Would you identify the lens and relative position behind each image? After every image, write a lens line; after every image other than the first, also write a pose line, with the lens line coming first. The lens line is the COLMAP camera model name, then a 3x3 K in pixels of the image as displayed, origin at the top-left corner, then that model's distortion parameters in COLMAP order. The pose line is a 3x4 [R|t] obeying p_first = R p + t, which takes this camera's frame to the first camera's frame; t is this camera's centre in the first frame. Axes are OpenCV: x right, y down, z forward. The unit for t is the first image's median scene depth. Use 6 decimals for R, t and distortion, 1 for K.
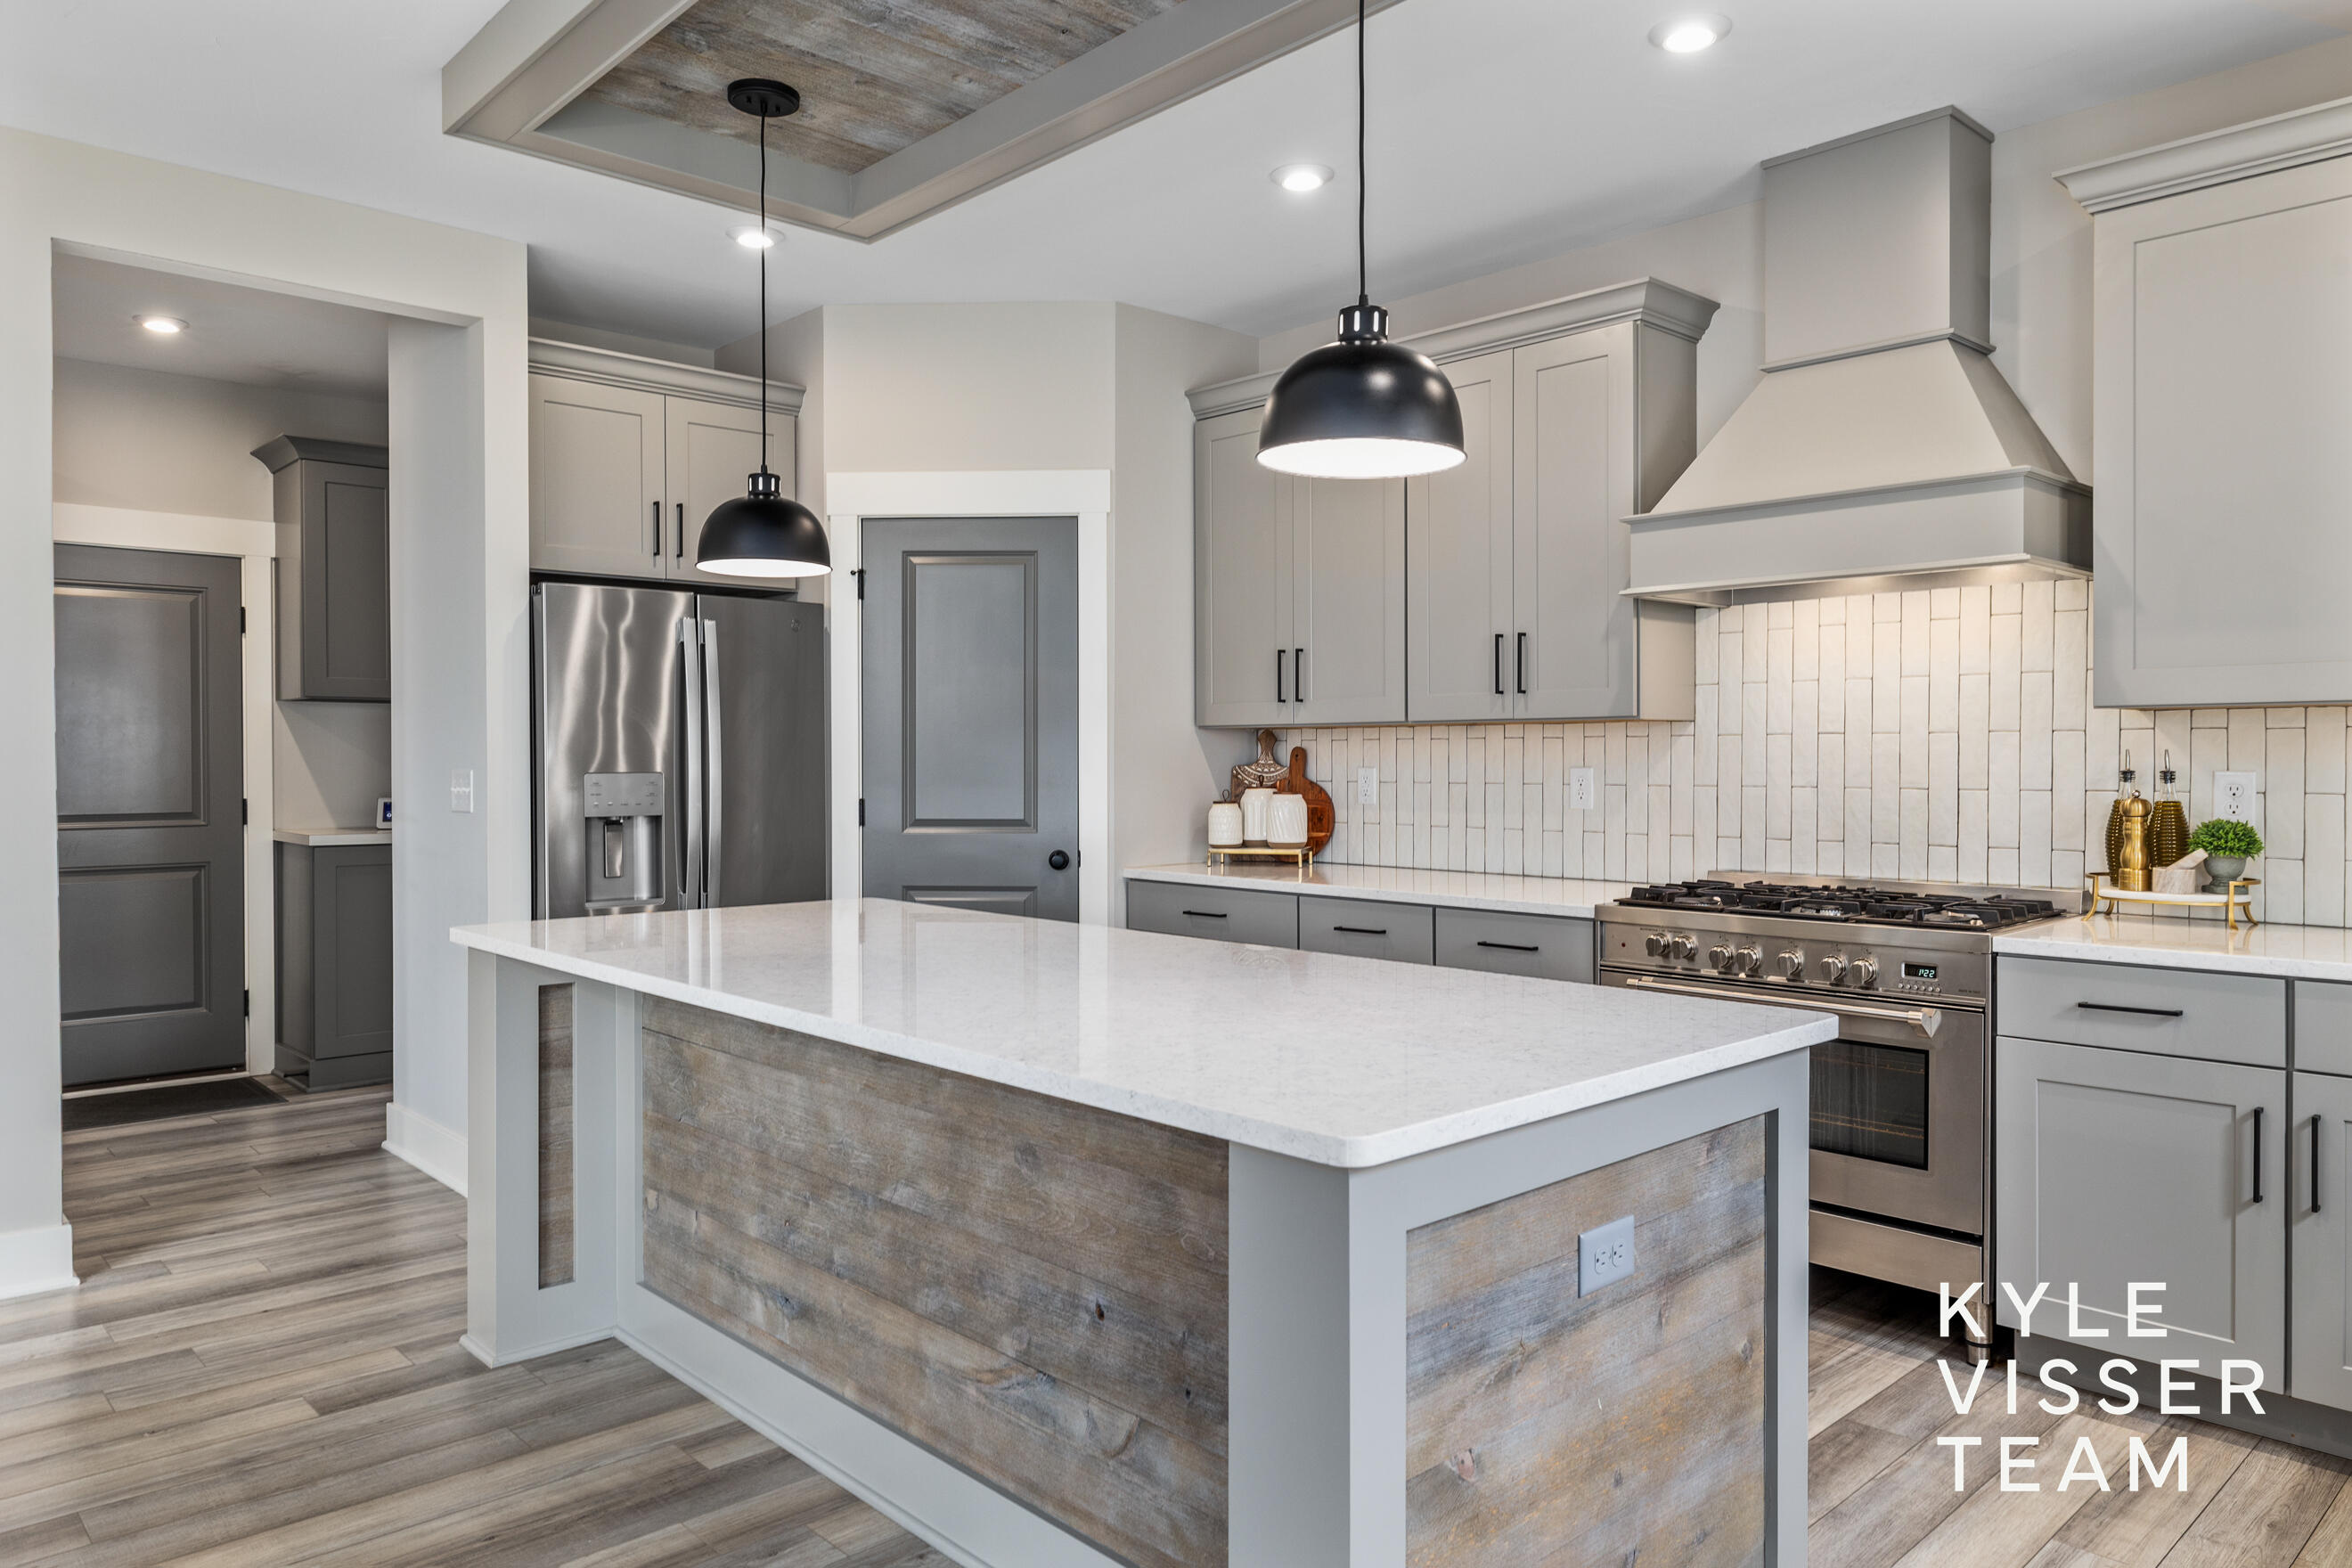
lens RADIAL K [[1558.2, 0, 1172.7], [0, 1558.2, 786.5], [0, 0, 1]] dist [-0.001658, -0.001580]
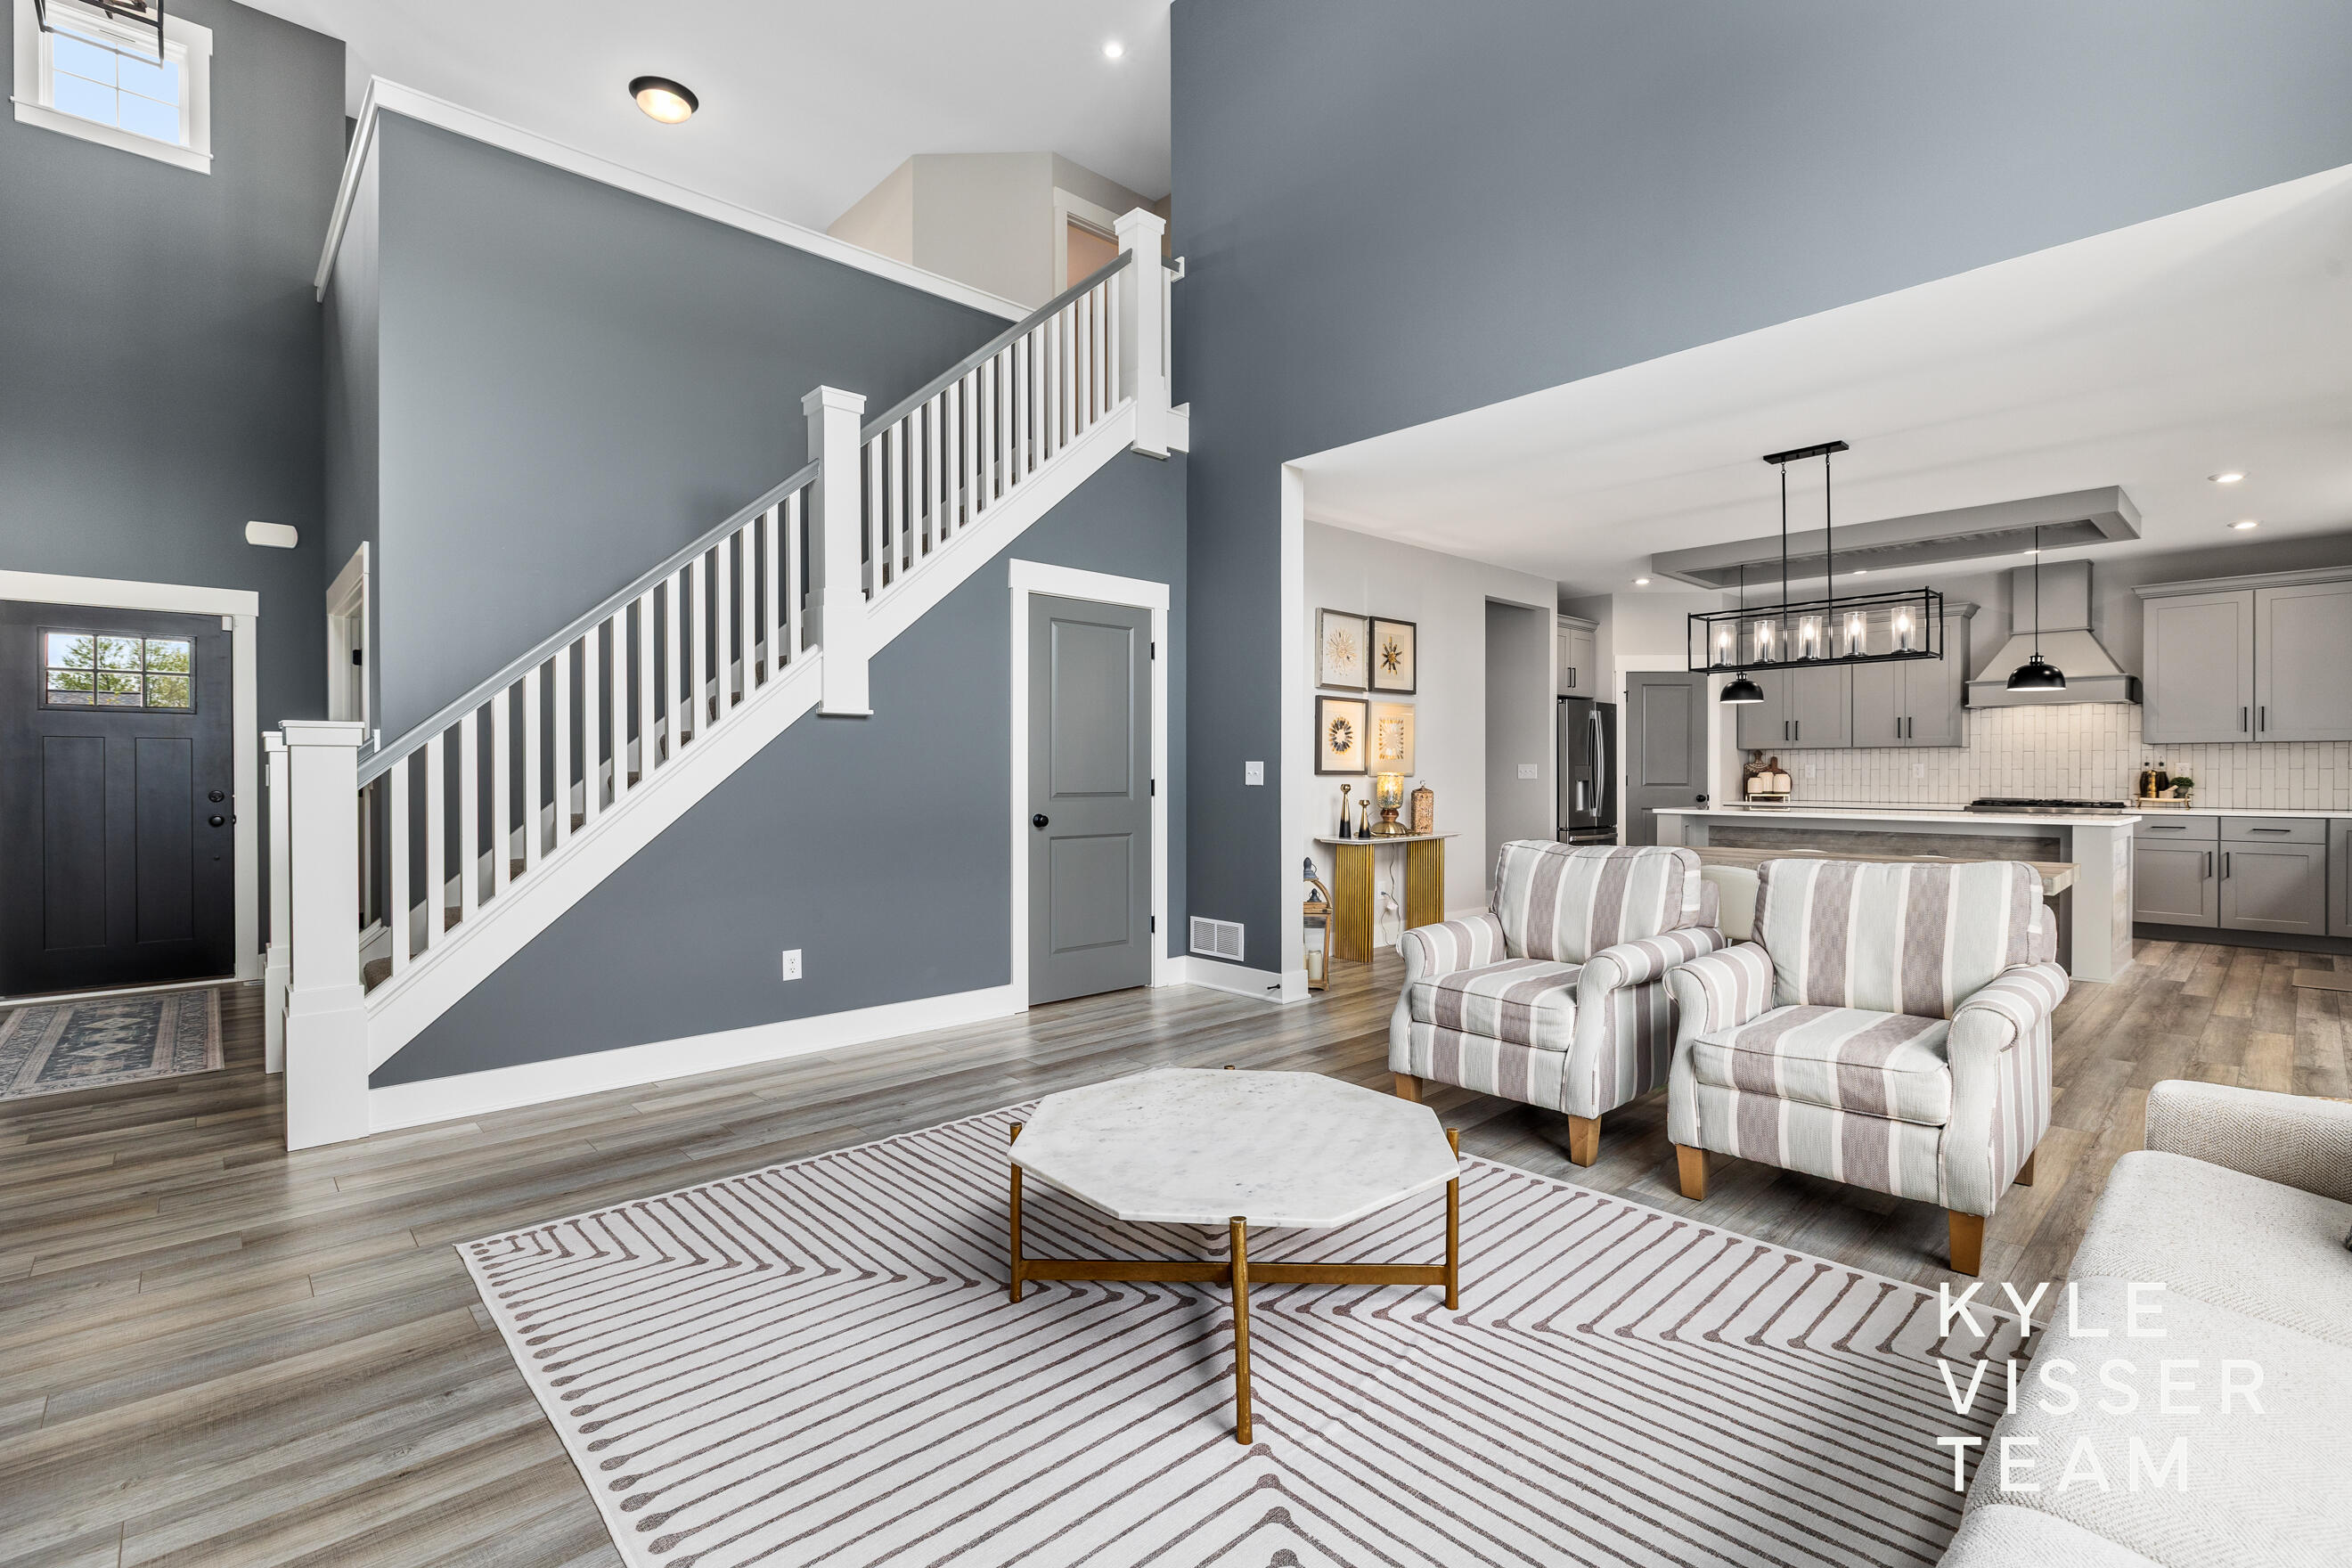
lens RADIAL K [[1073.6, 0, 1182.5], [0, 1073.6, 777.5], [0, 0, 1]] dist [0.001821, 0.000001]
pose [[0.999982, 0.001804, 0.005787, -1.455136], [-0.001729, 0.999916, -0.012835, 0.054881], [-0.005809, 0.012825, 0.999901, -1.278332]]
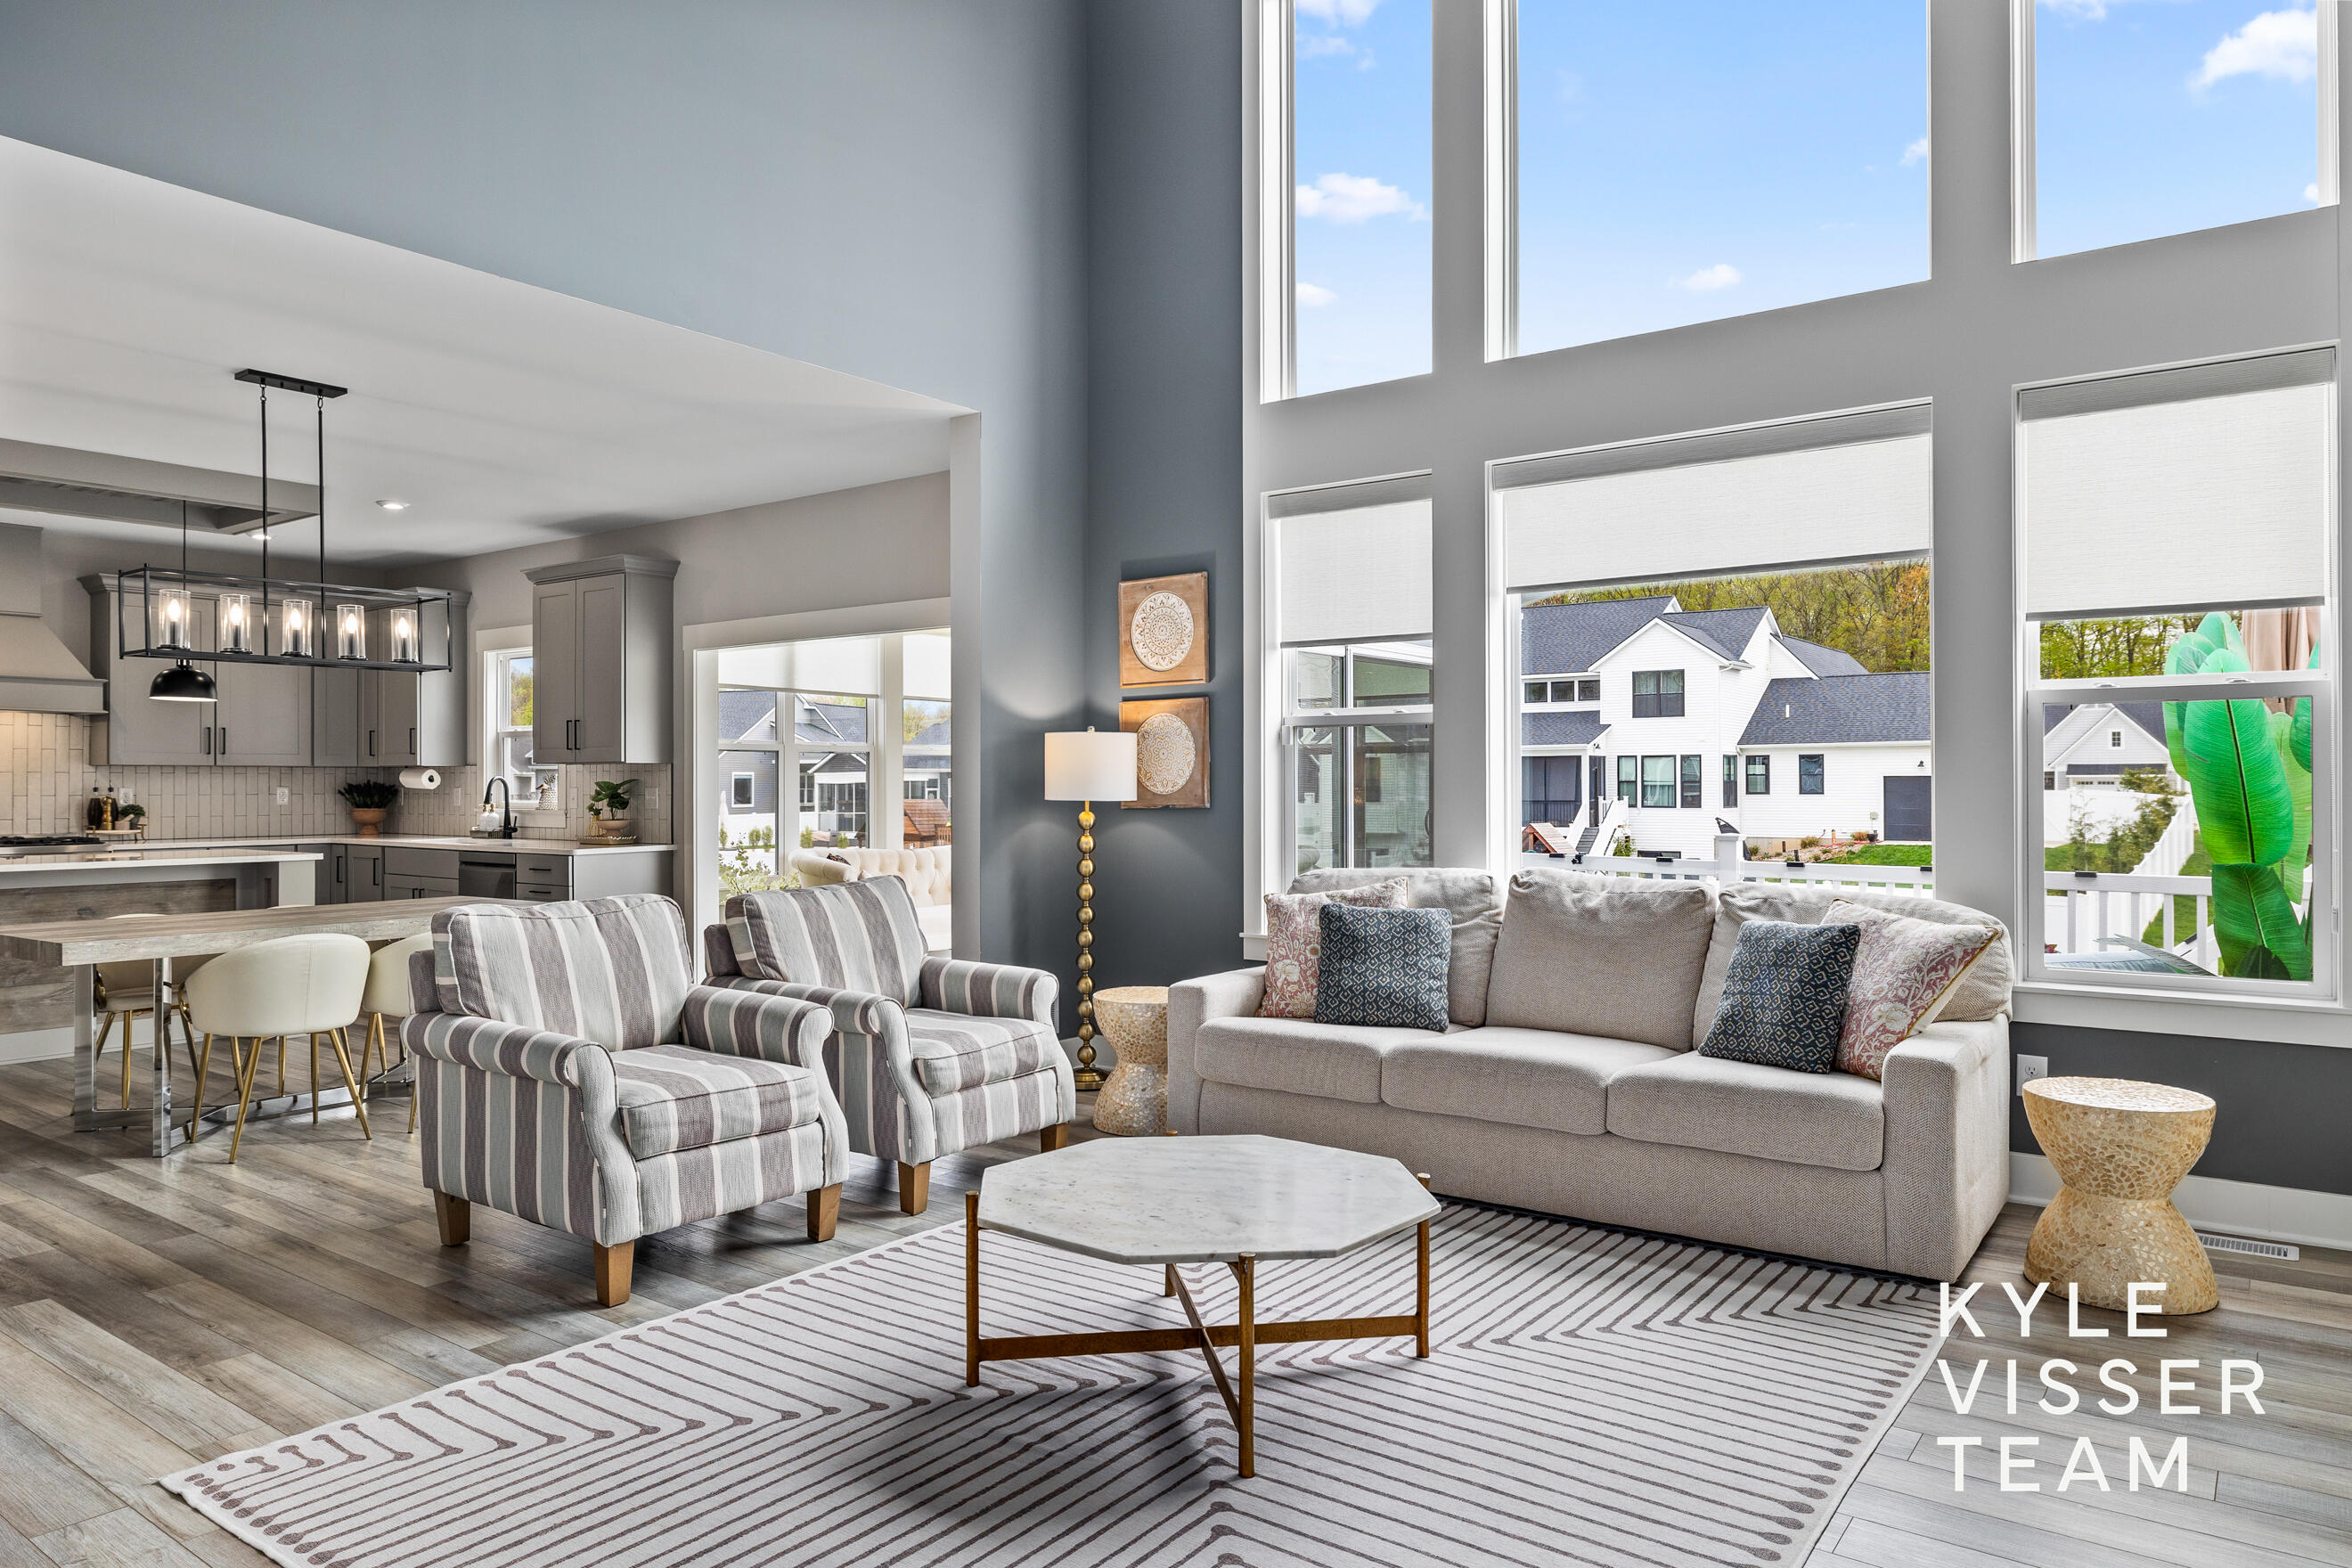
lens RADIAL K [[1493.7, 0, 1180.5], [0, 1493.7, 779.4], [0, 0, 1]] dist [0.001856, 0.001557]
pose [[-0.181821, 0.007544, 0.983303, -2.327430], [0.021016, 0.999772, -0.003784, 0.025433], [-0.983107, 0.019977, -0.181938, -0.399552]]
